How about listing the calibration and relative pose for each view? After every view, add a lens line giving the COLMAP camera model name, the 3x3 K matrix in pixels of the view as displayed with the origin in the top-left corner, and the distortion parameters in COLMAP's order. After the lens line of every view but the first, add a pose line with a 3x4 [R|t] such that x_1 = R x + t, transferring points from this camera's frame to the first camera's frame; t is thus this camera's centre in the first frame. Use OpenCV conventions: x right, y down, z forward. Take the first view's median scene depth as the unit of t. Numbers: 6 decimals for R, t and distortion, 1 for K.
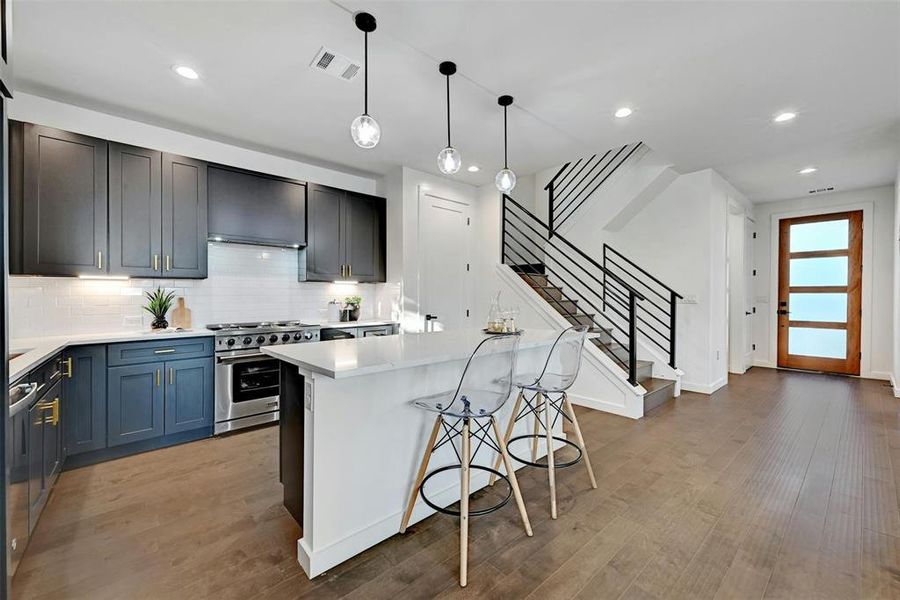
lens RADIAL K [[348.4, 0, 451.6], [0, 348.4, 293.8], [0, 0, 1]] dist [0.000304, 0.000302]
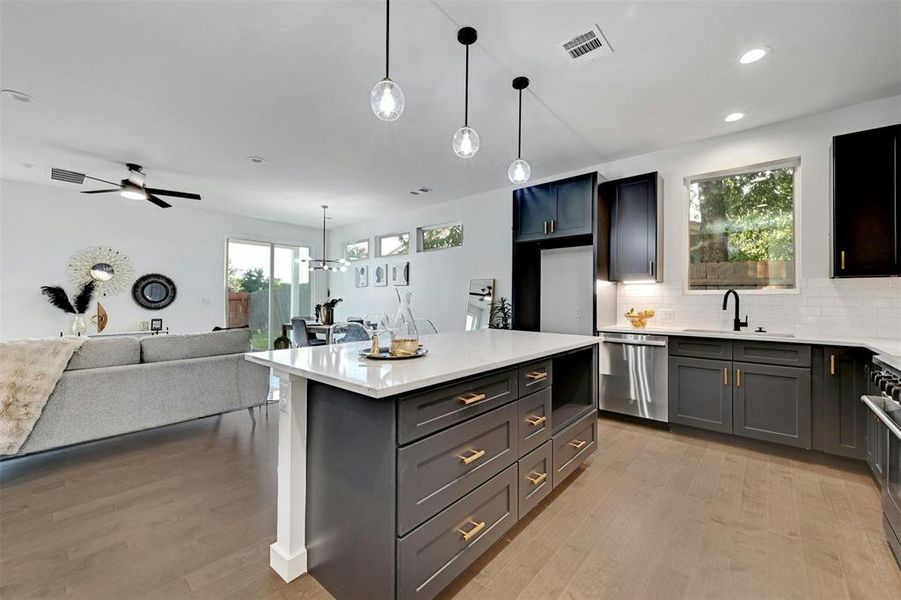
lens RADIAL K [[359.2, 0, 451.6], [0, 359.2, 300.4], [0, 0, 1]] dist [0.008359, 0.000985]
pose [[-0.989690, 0.004491, -0.143155, 0.097764], [0.003448, 0.999966, 0.007535, 0.005343], [0.143183, 0.006964, -0.989672, 1.079792]]
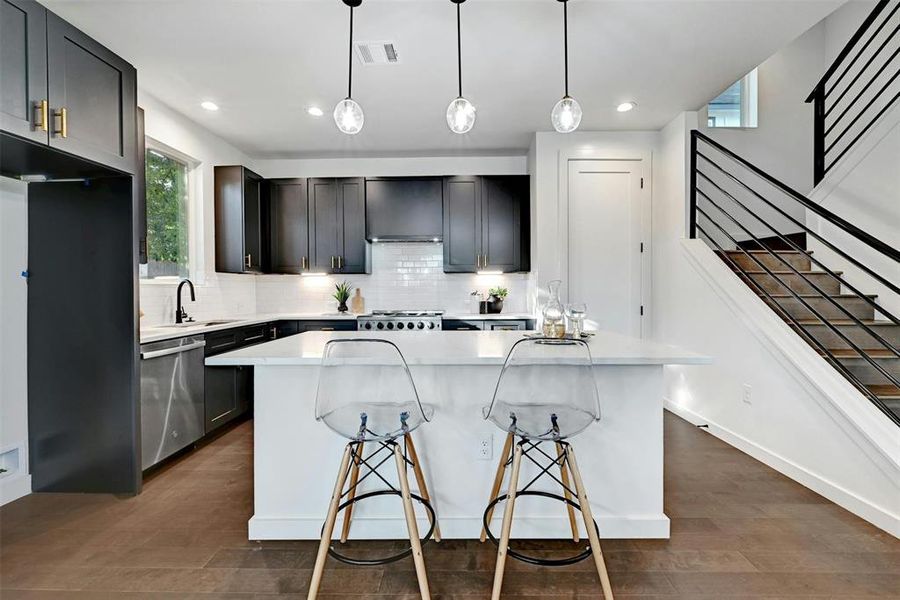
lens RADIAL K [[381.8, 0, 454.9], [0, 381.8, 301.1], [0, 0, 1]] dist [-0.003754, -0.000066]
pose [[0.739081, 0.019510, -0.673334, 0.342383], [0.003840, 0.999442, 0.033175, 0.009273], [0.673605, -0.027104, 0.738594, 0.171621]]
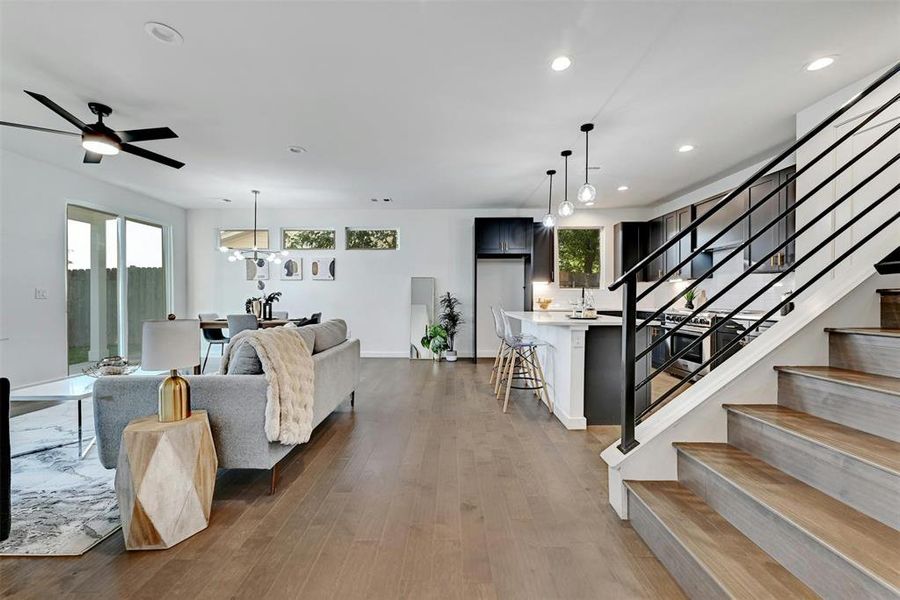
lens RADIAL K [[358.9, 0, 451.1], [0, 358.9, 297.2], [0, 0, 1]] dist [0.008359, 0.000985]
pose [[-0.655716, 0.007841, -0.754967, 0.969056], [0.003324, 0.999966, 0.007498, 0.018254], [0.755000, 0.002407, -0.655720, 0.977166]]
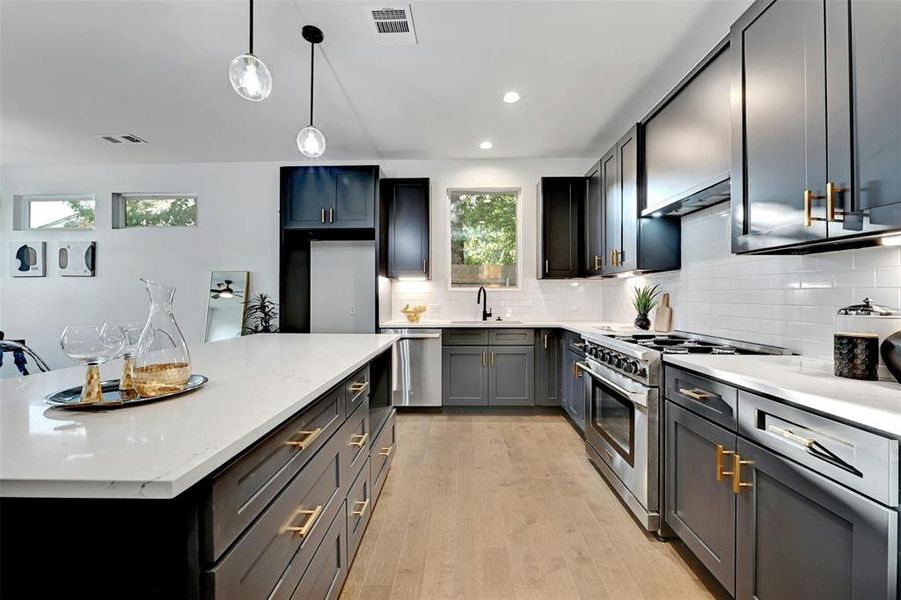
lens RADIAL K [[359.2, 0, 452.7], [0, 359.2, 297.4], [0, 0, 1]] dist [0.008359, 0.000985]
pose [[-0.673097, 0.013351, -0.739434, 0.142006], [0.006836, 0.999907, 0.011832, 0.006016], [0.739523, 0.002909, -0.673125, 0.973645]]
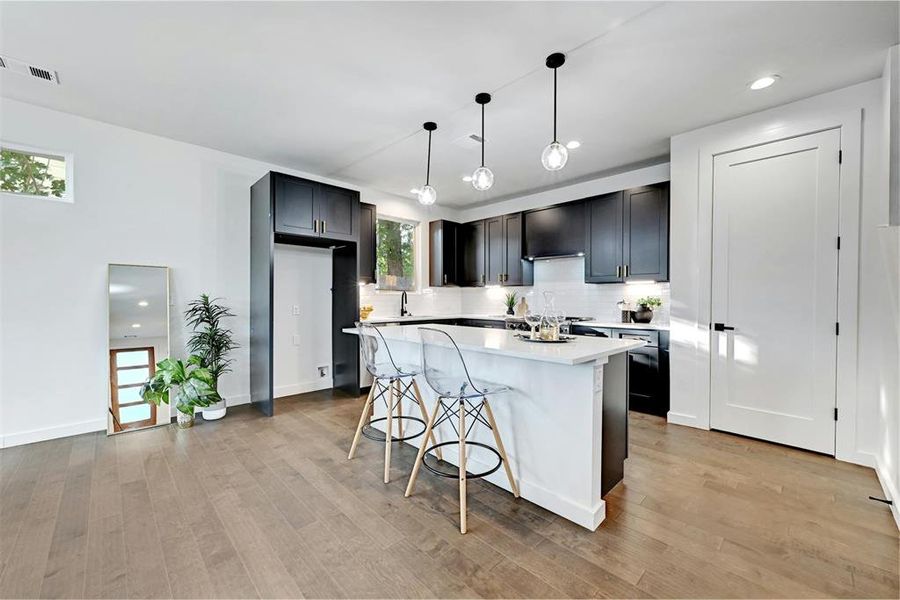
lens RADIAL K [[348.4, 0, 447.0], [0, 348.4, 296.8], [0, 0, 1]] dist [0.000304, 0.000302]
pose [[0.059325, 0.001937, -0.998237, 0.662993], [-0.004640, 0.999988, 0.001665, 0.006455], [0.998228, 0.004533, 0.059334, 0.449481]]
